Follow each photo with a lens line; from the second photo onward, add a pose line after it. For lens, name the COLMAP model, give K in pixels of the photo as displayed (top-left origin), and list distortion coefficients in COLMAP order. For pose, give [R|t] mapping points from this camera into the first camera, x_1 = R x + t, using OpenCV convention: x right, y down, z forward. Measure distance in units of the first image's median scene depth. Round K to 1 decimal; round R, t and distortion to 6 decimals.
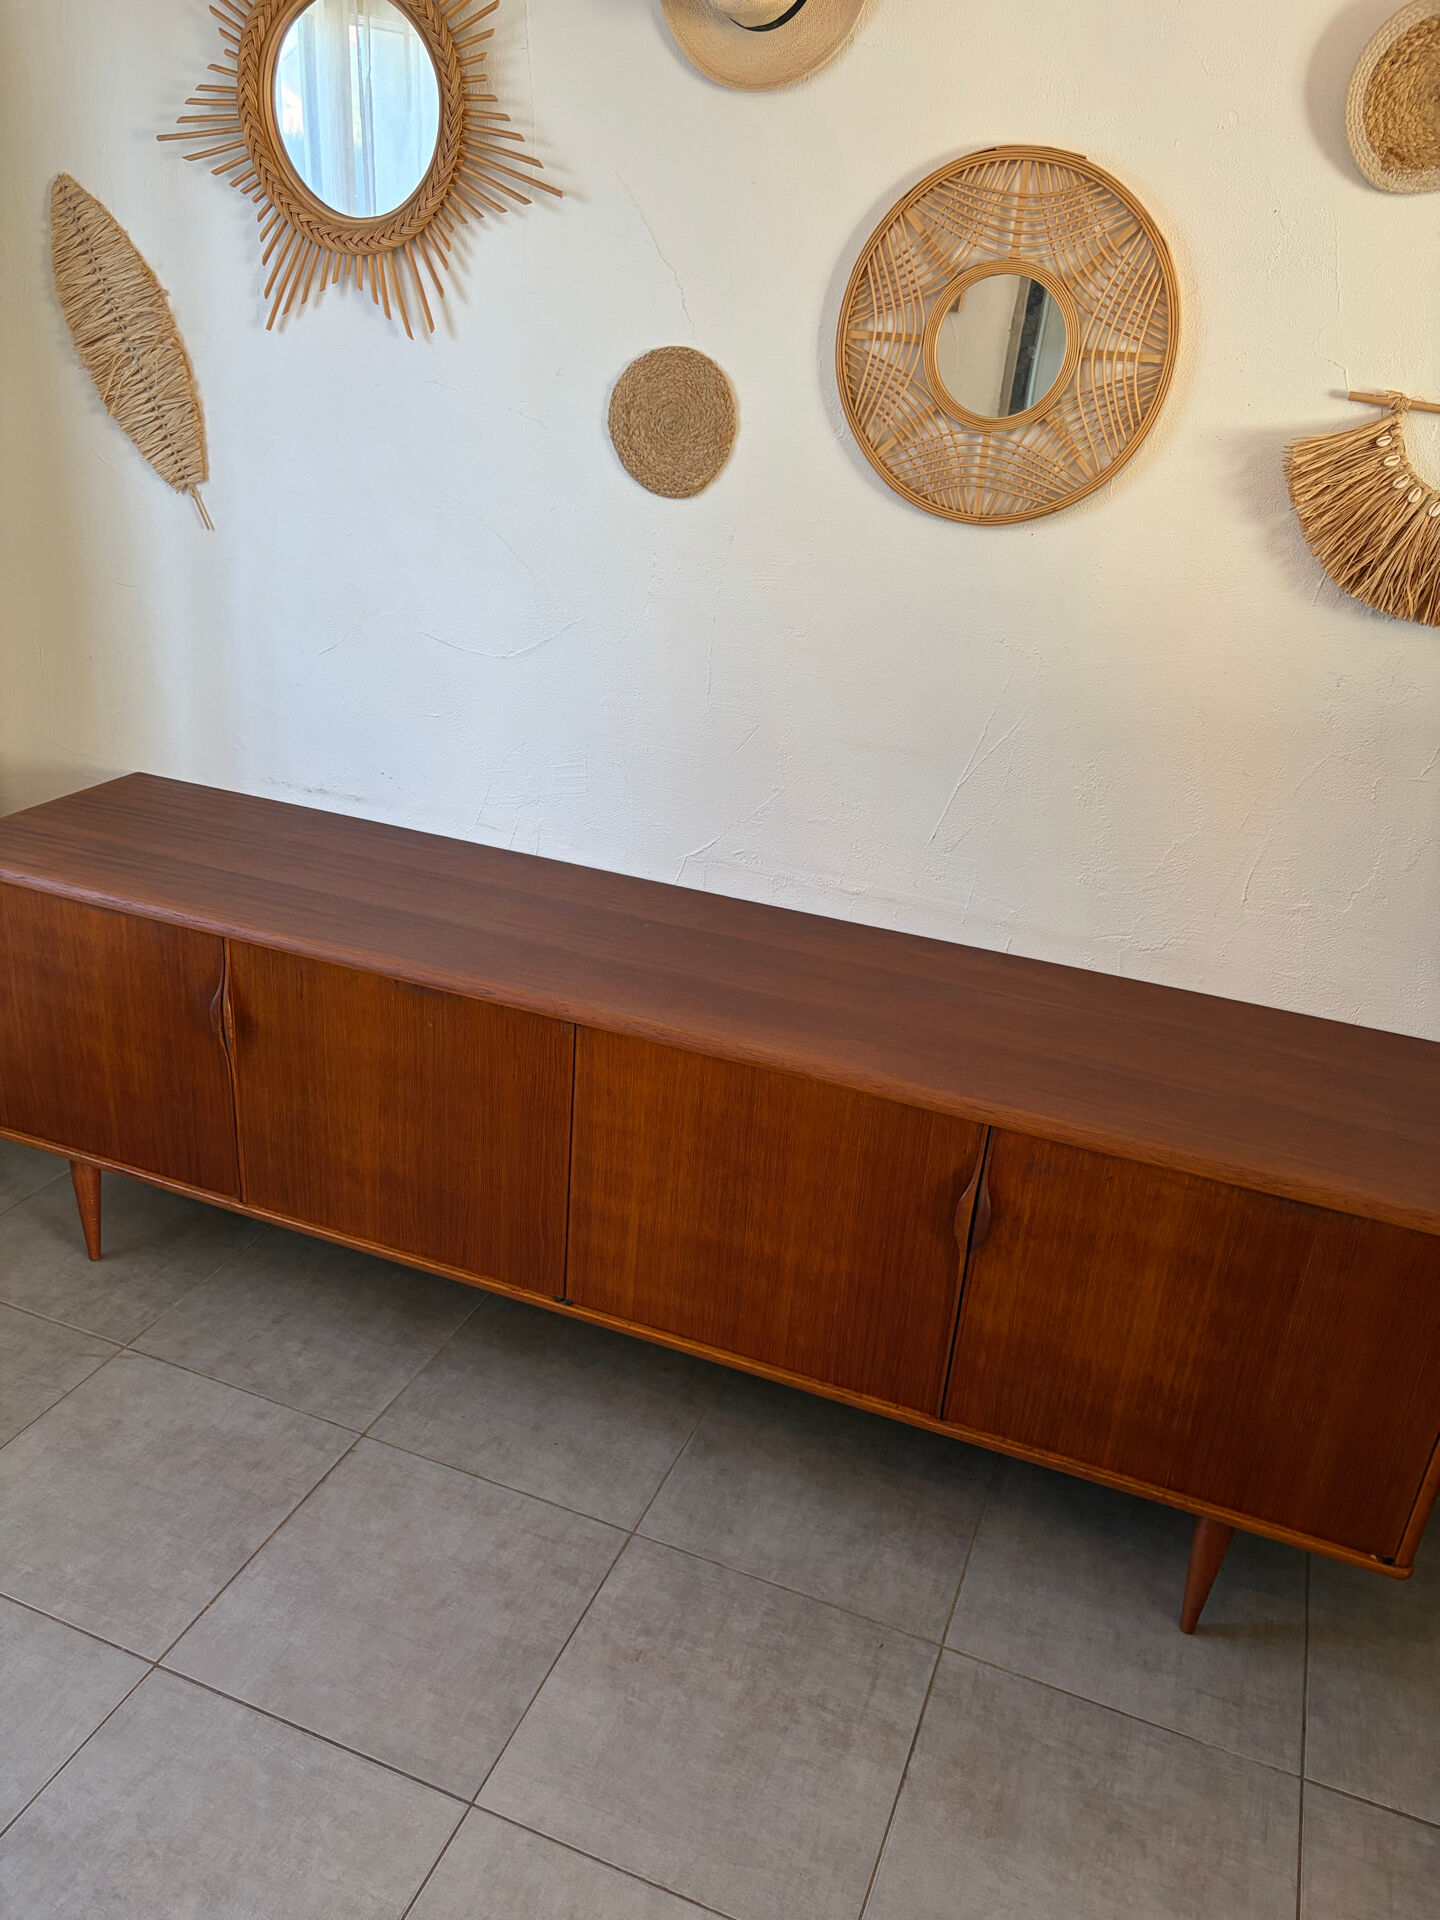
lens RADIAL K [[1456.4, 0, 701.1], [0, 1456.4, 981.4], [0, 0, 1]] dist [0.036455, -0.029506]
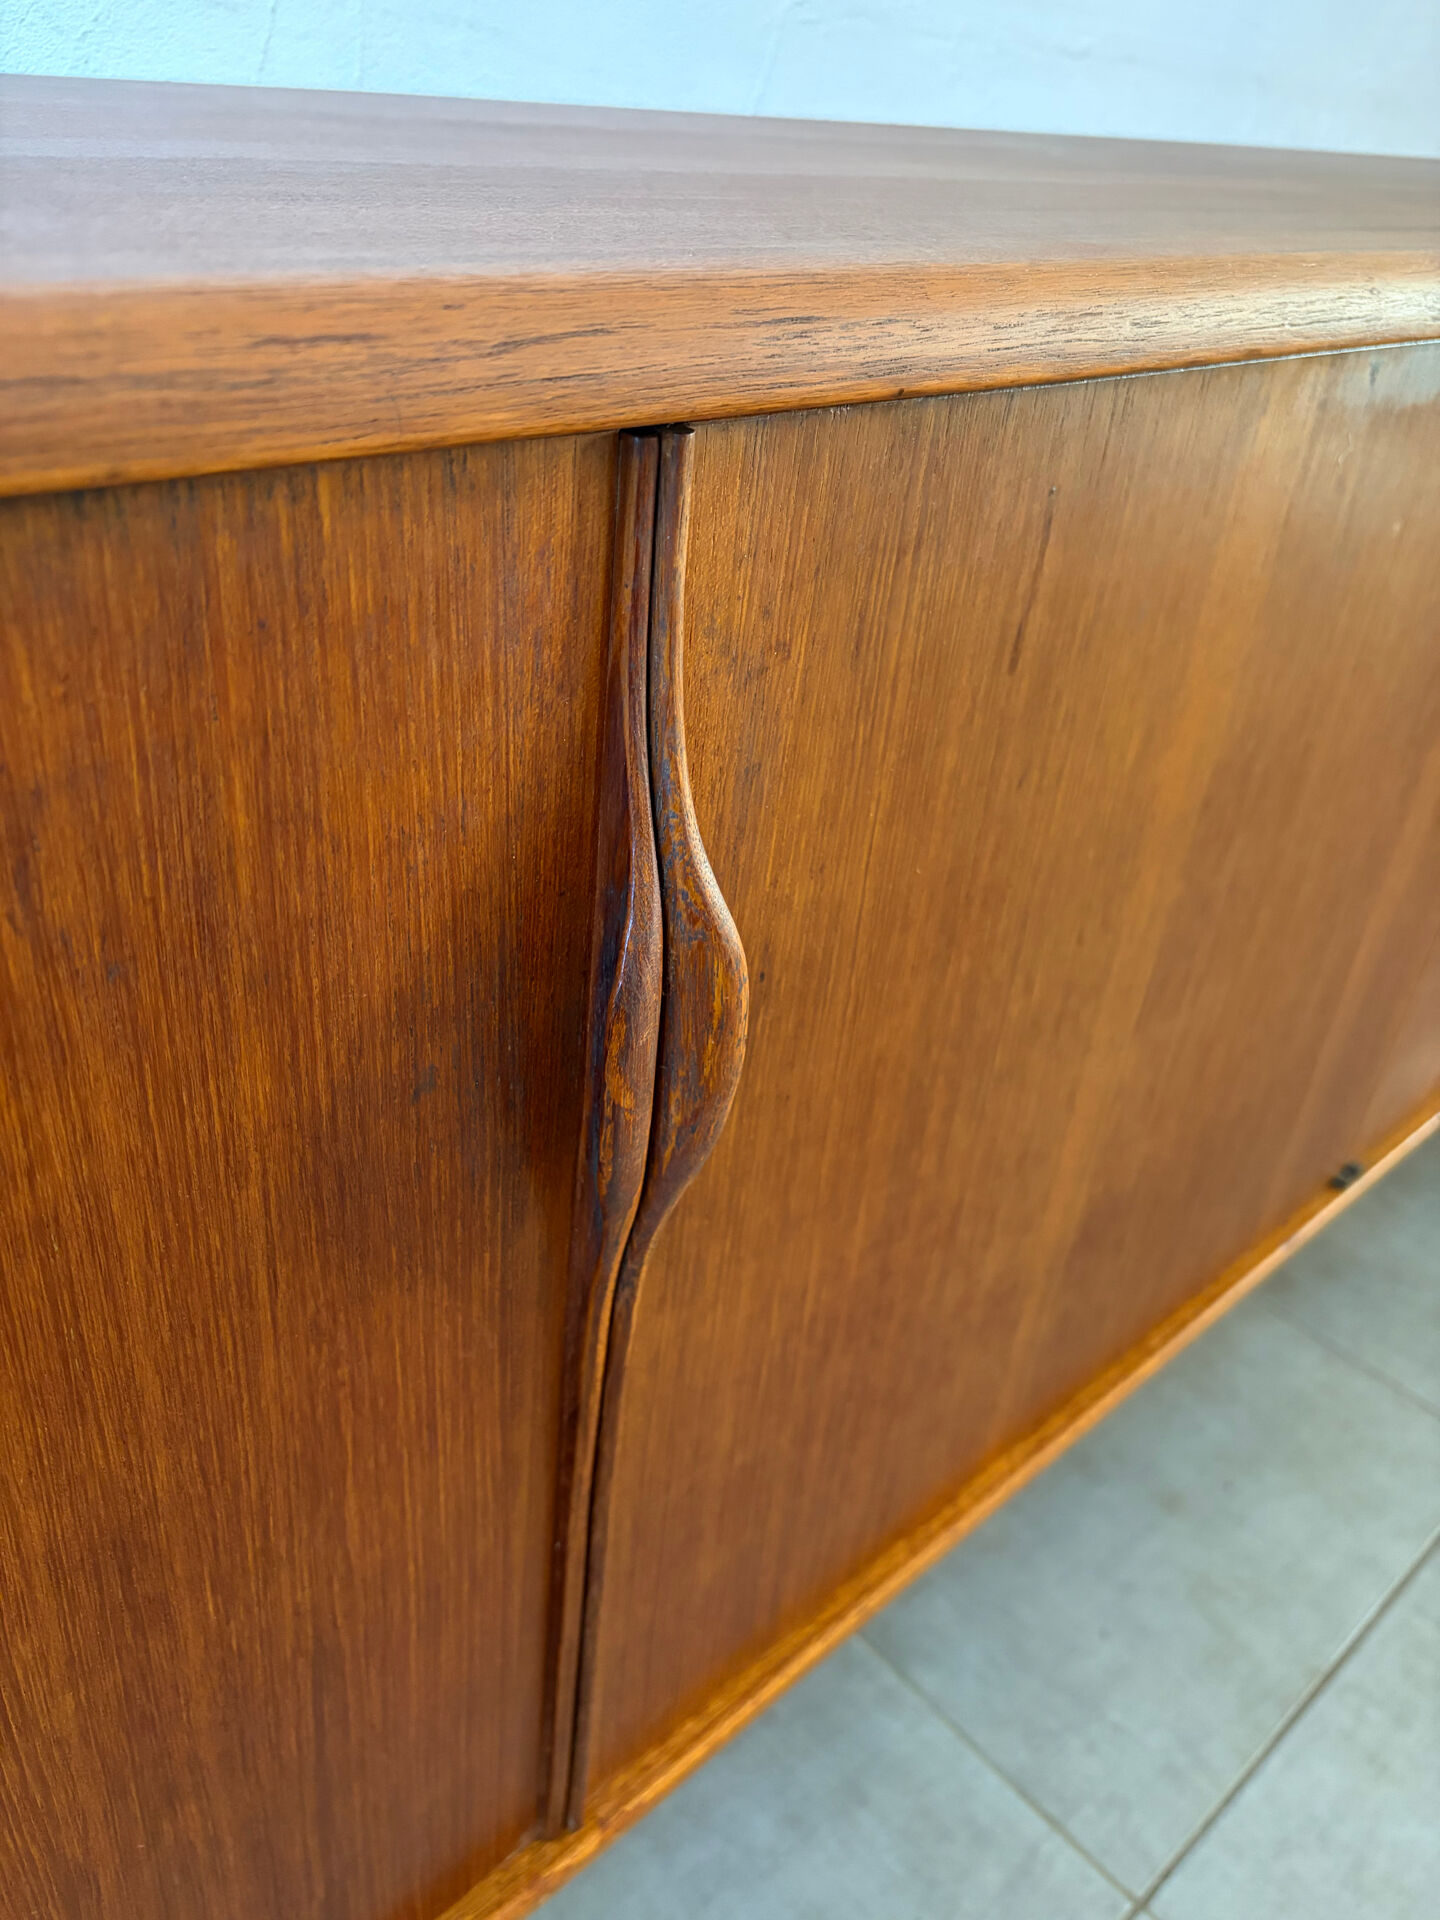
lens RADIAL K [[1482.8, 0, 719.8], [0, 1482.8, 969.0], [0, 0, 1]] dist [0.017244, -0.024878]
pose [[0.426017, -0.501879, 0.752746, -0.446357], [0.316965, 0.862088, 0.395394, -0.039918], [-0.847374, 0.070150, 0.526343, 0.946817]]
